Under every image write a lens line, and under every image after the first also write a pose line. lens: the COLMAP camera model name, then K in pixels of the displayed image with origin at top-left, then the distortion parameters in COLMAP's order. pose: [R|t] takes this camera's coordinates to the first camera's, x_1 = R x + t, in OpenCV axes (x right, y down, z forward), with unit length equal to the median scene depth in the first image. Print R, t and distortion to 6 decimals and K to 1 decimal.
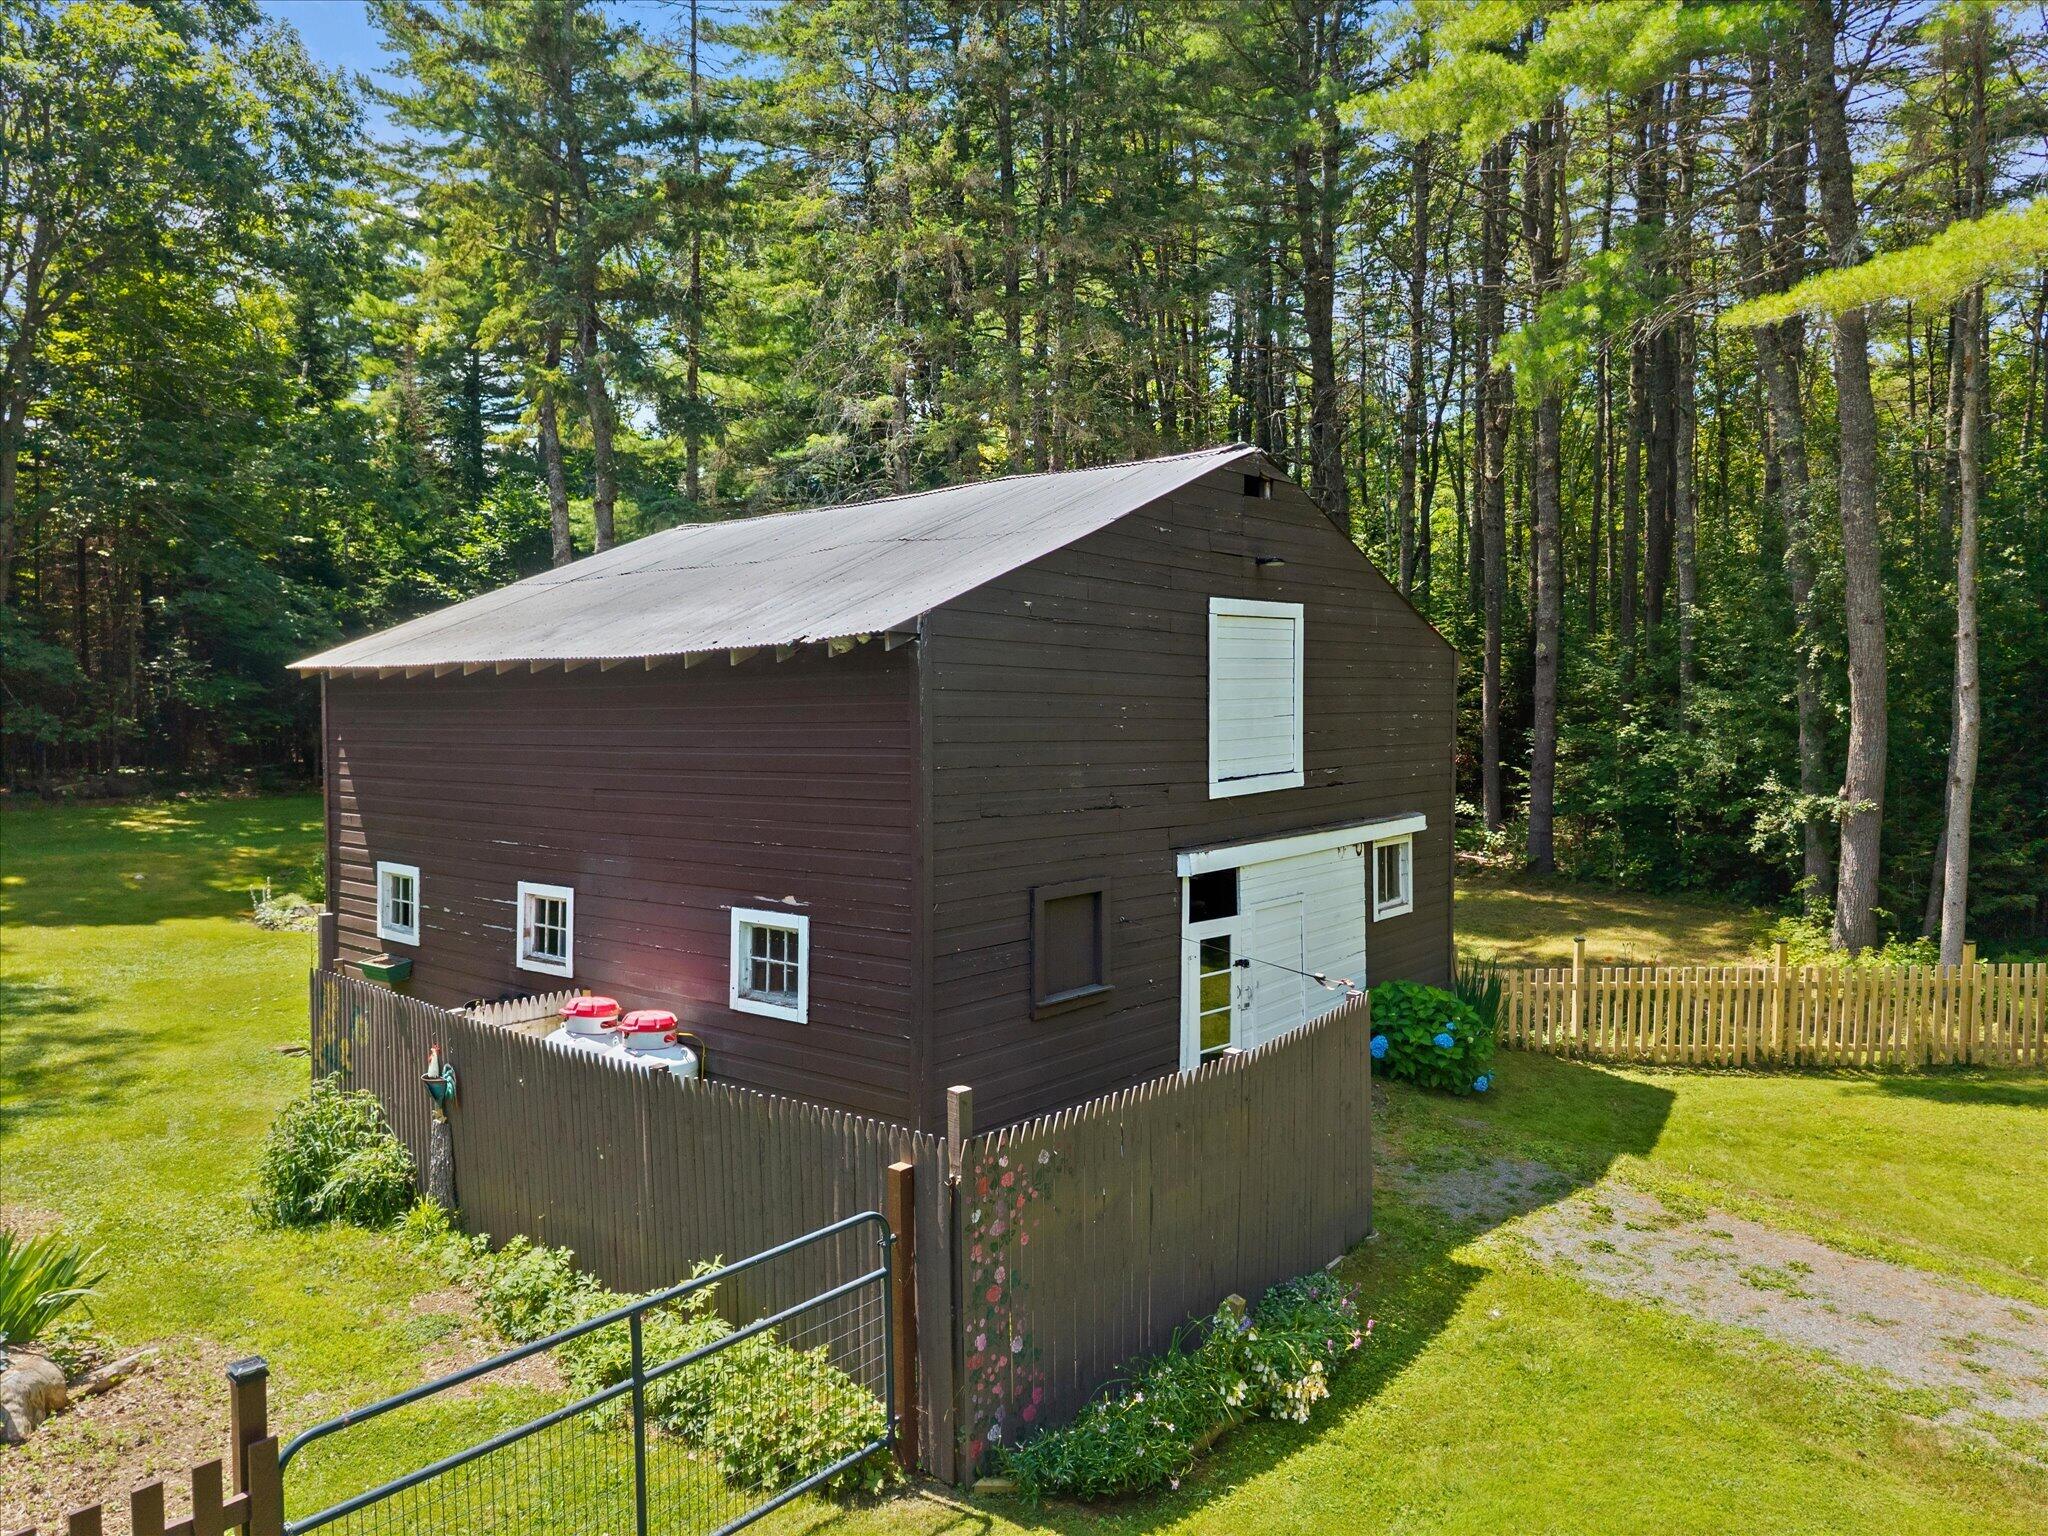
lens RADIAL K [[1377.5, 0, 1024.0], [0, 1377.5, 768.0], [0, 0, 1]] dist [0.041979, -0.044874]
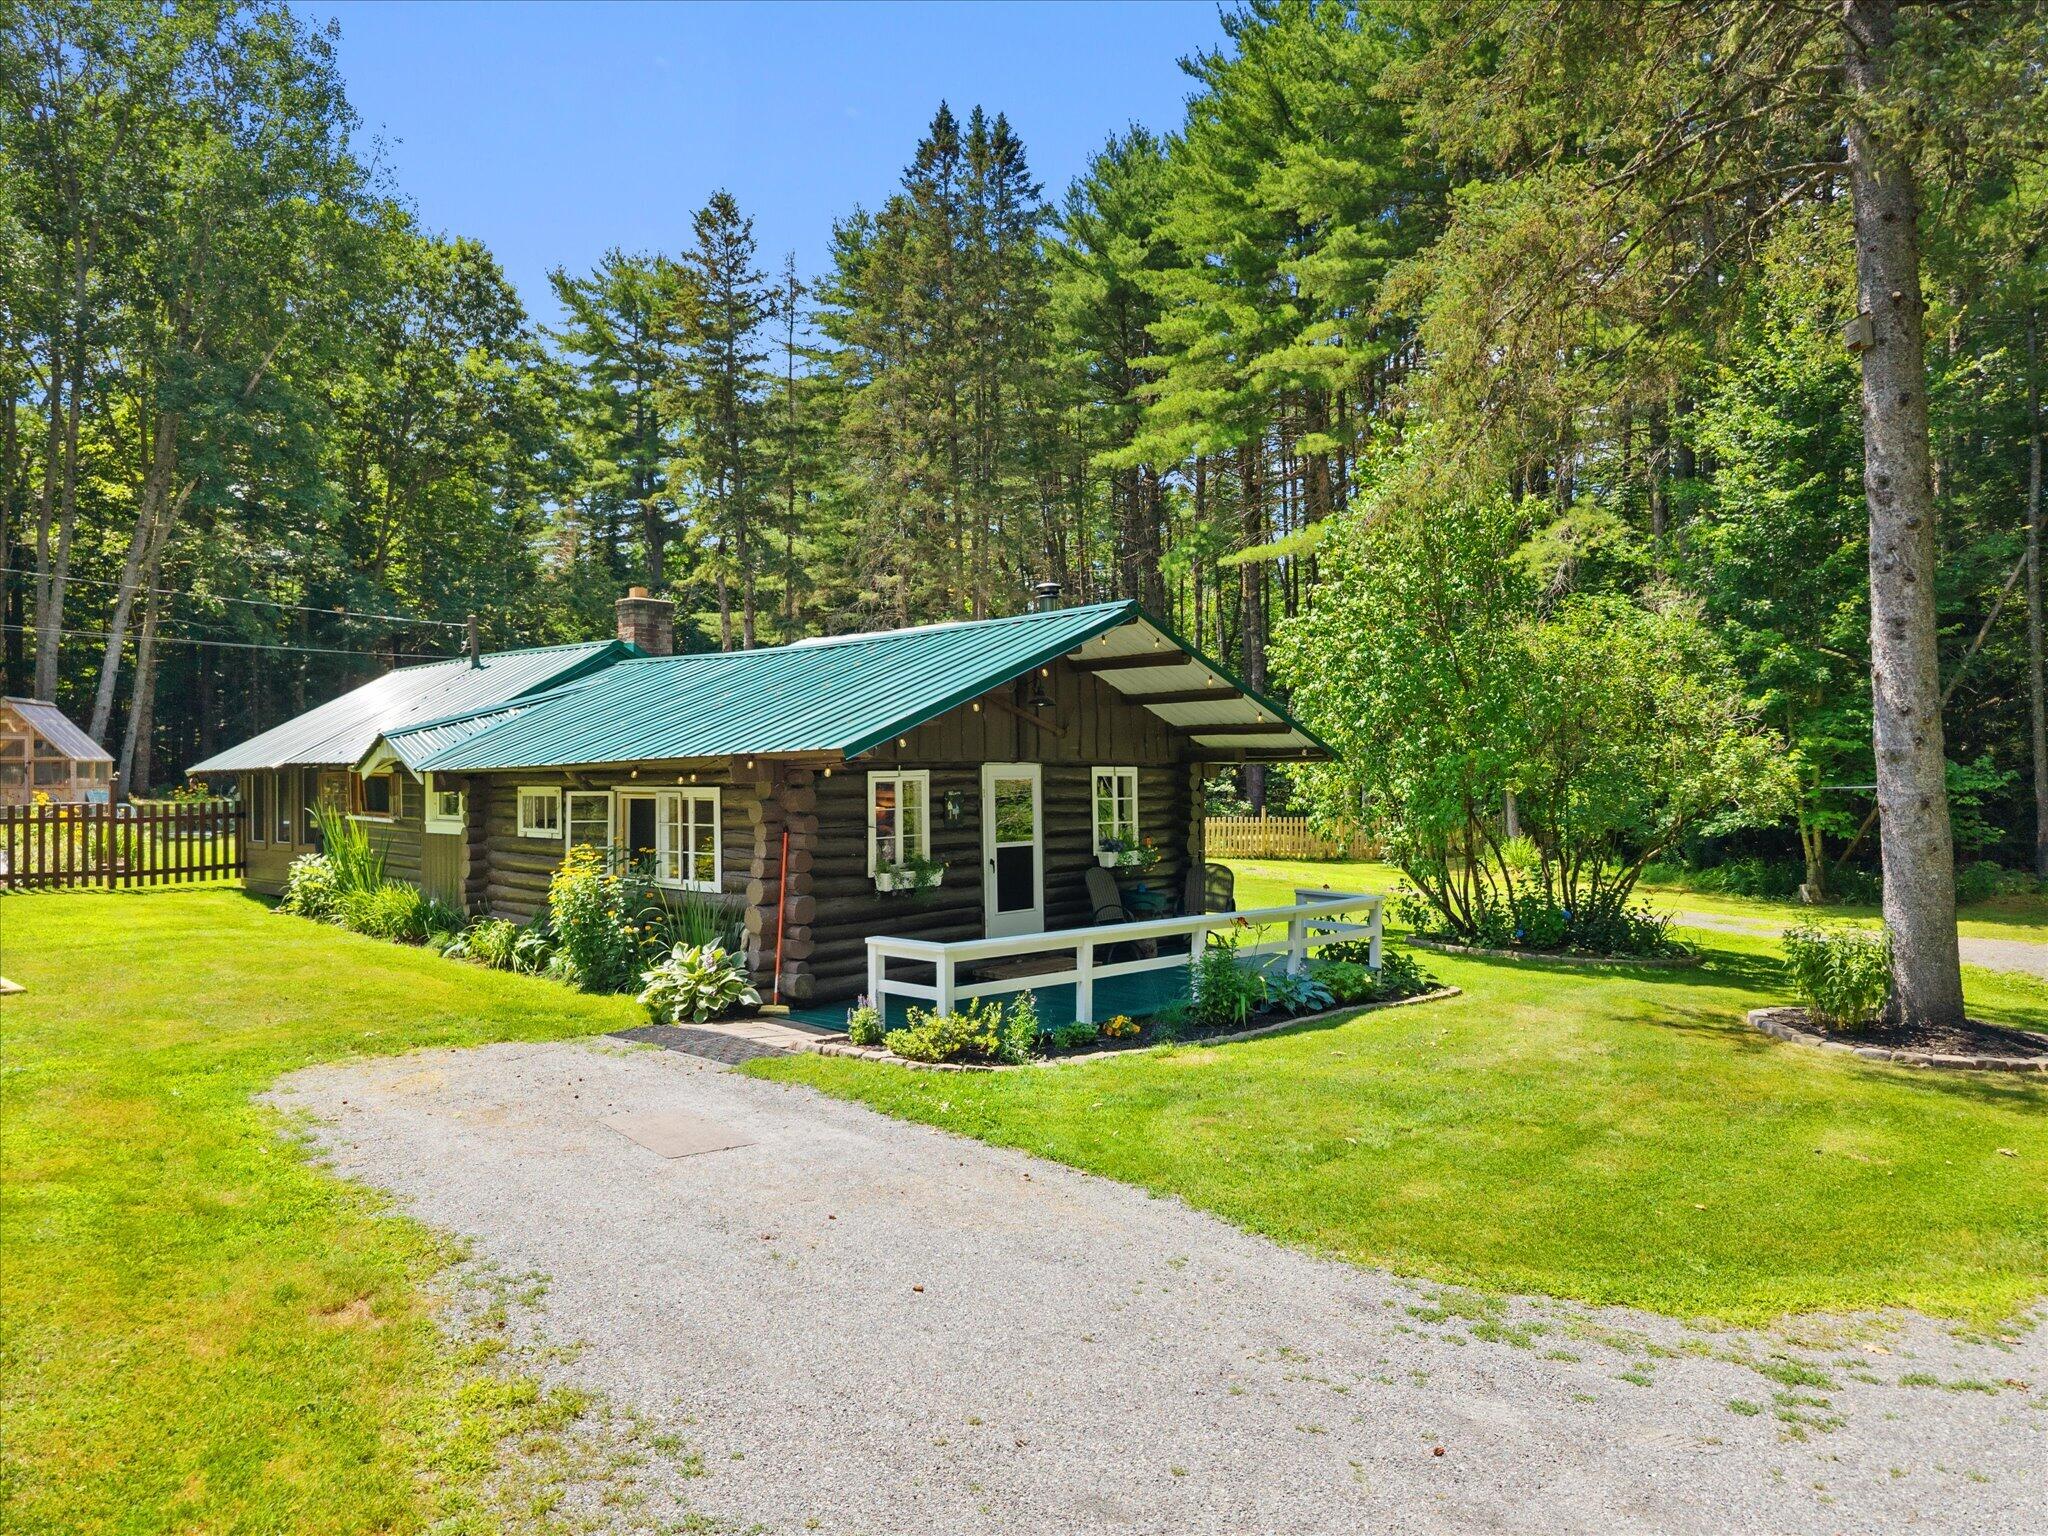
lens RADIAL K [[1377.5, 0, 1024.0], [0, 1377.5, 768.0], [0, 0, 1]] dist [0.041979, -0.044874]
pose [[0.999986, -0.003722, 0.003665, 0.113768], [0.003888, 0.998915, -0.046406, 0.168443], [-0.003488, 0.046419, 0.998916, -1.444779]]
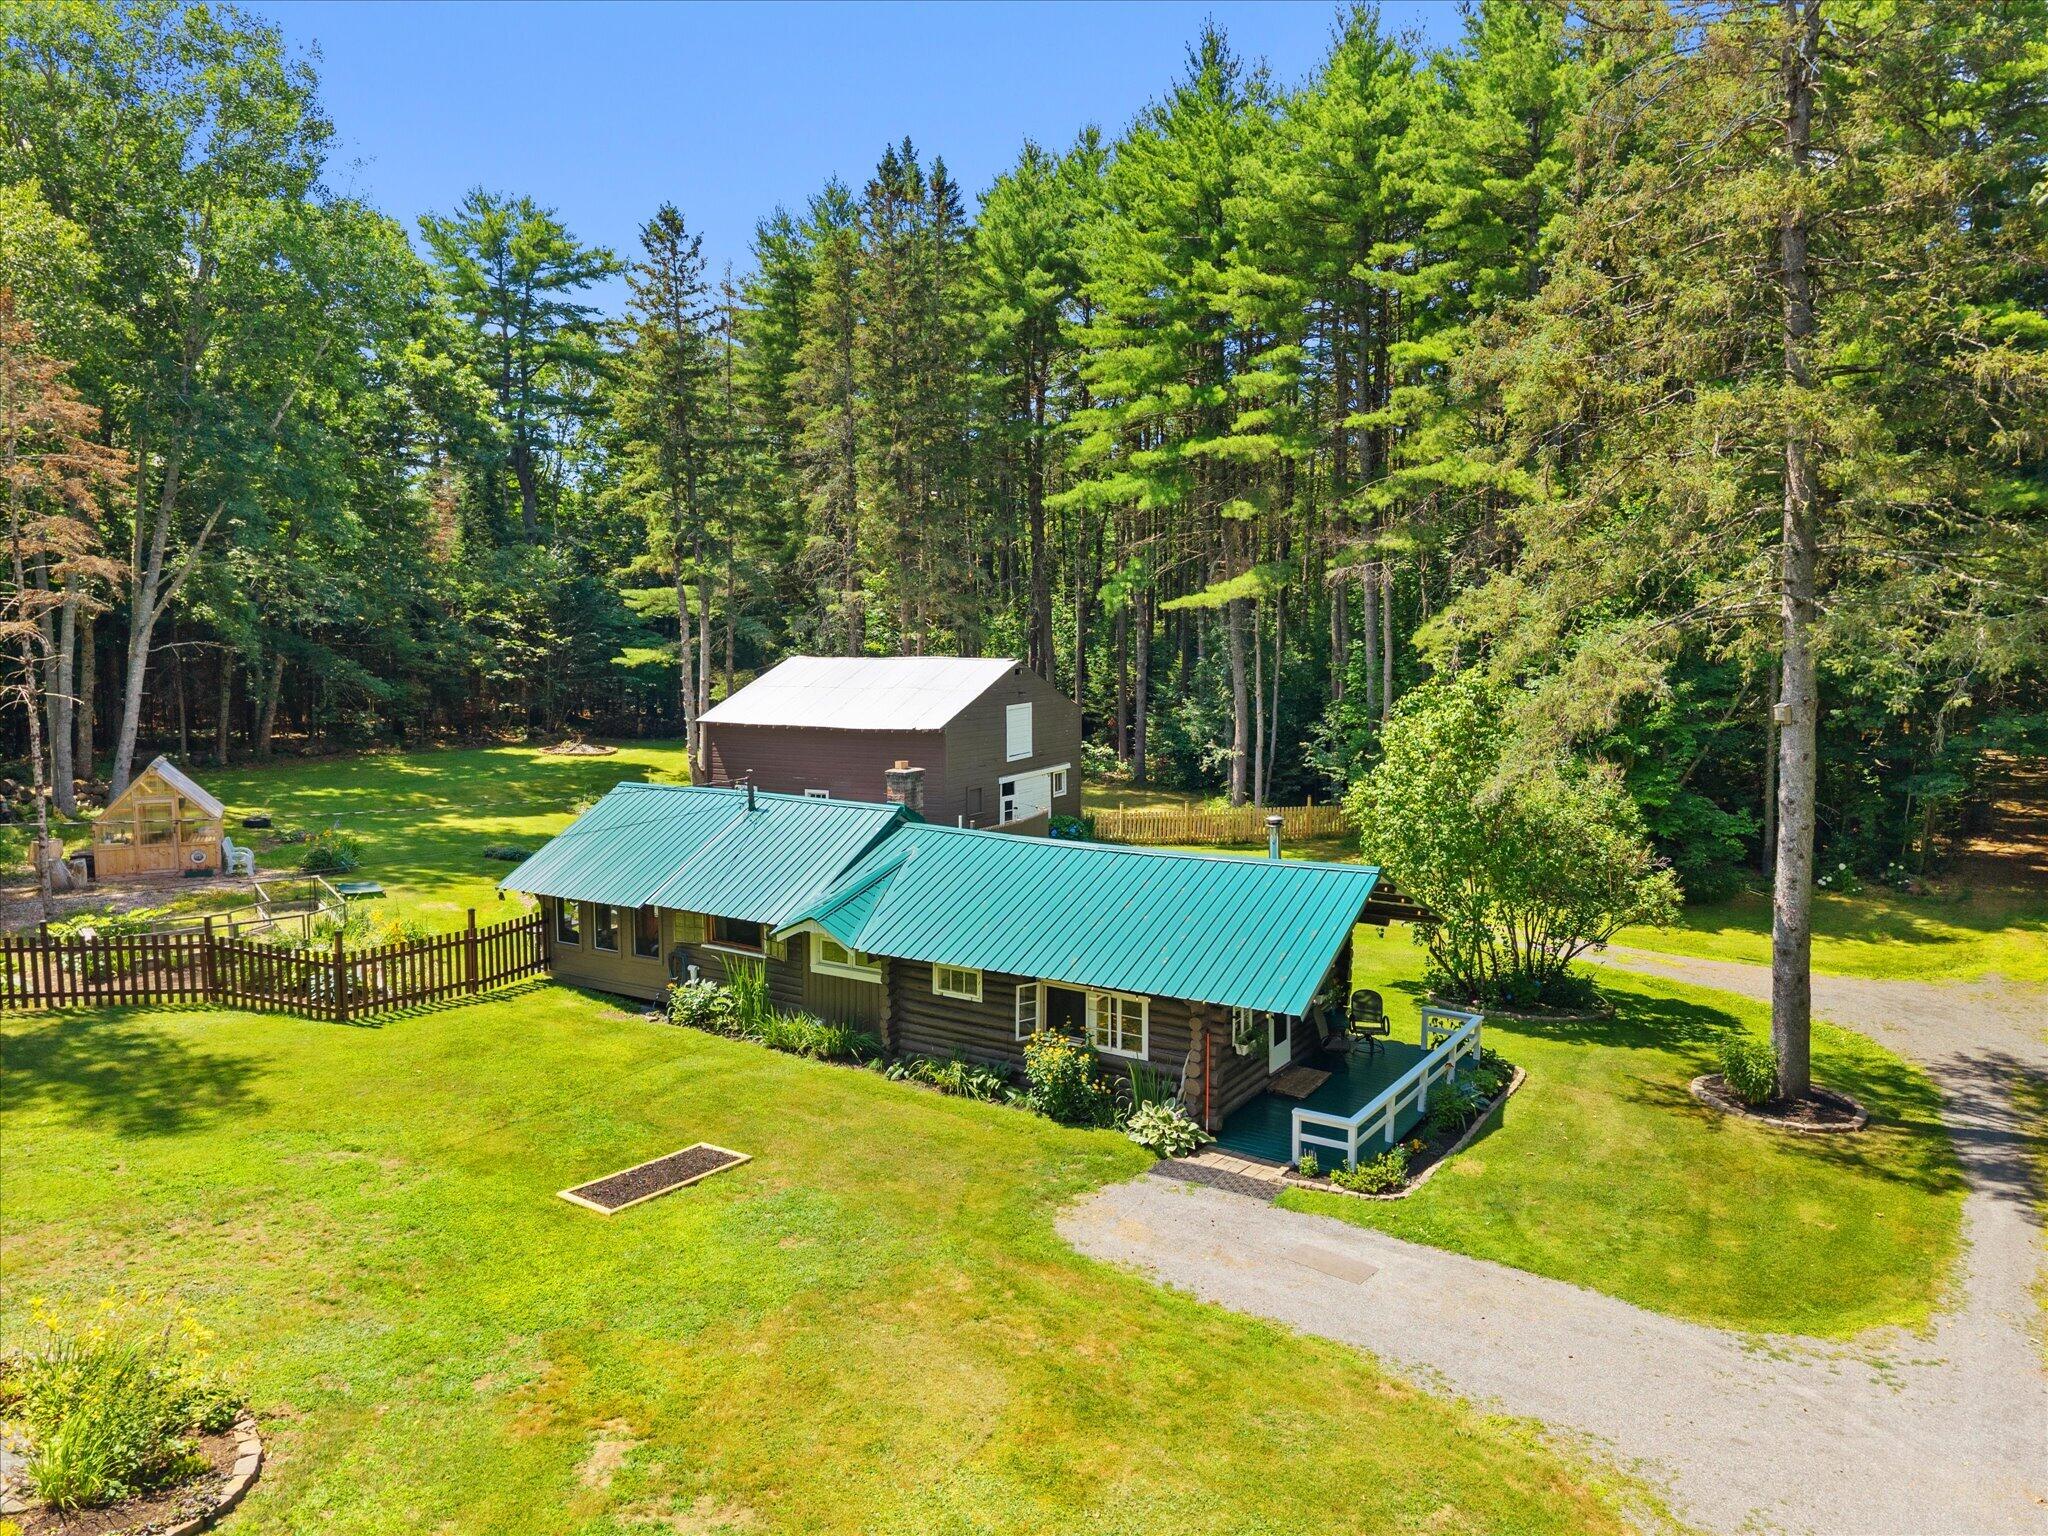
lens RADIAL K [[1377.5, 0, 1024.0], [0, 1377.5, 768.0], [0, 0, 1]] dist [0.041979, -0.044874]
pose [[0.980305, -0.017296, 0.196733, -0.387006], [0.005694, 0.998219, 0.059389, -0.128341], [-0.197410, -0.057099, 0.978657, -1.846775]]
